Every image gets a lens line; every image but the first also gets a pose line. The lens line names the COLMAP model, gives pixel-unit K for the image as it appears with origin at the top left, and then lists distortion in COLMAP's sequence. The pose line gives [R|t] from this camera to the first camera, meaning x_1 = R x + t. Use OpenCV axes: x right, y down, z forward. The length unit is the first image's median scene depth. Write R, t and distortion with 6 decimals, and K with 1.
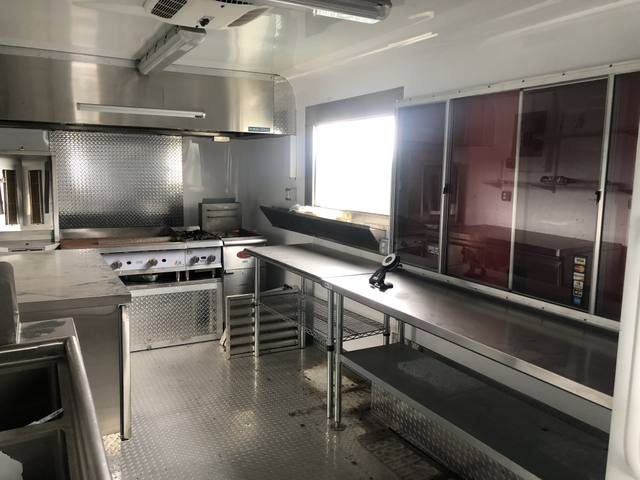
lens RADIAL K [[520.4, 0, 320.4], [0, 520.4, 237.1], [0, 0, 1]] dist [0.010725, 0.000563]
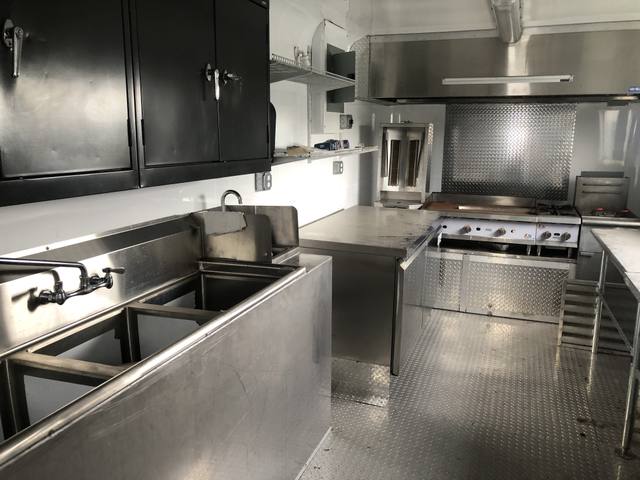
lens RADIAL K [[520.4, 0, 320.4], [0, 520.4, 237.1], [0, 0, 1]] dist [0.010725, 0.000563]
pose [[0.652802, 0.135372, -0.745335, 0.209729], [-0.095982, 0.990754, 0.095880, -0.004658], [0.751423, 0.008948, 0.659760, 0.072244]]
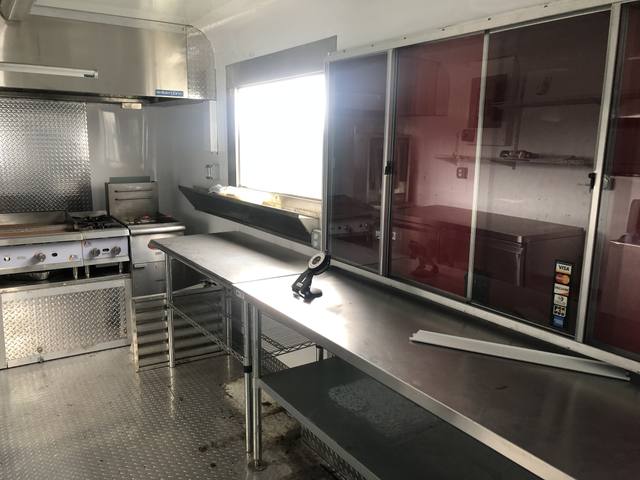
lens RADIAL K [[525.5, 0, 318.3], [0, 525.5, 243.5], [0, 0, 1]] dist [0.004716, -0.000373]
pose [[0.996621, -0.015384, 0.080680, 0.048466], [0.010479, 0.998091, 0.060861, -0.019399], [-0.081462, -0.059810, 0.994880, 0.150535]]
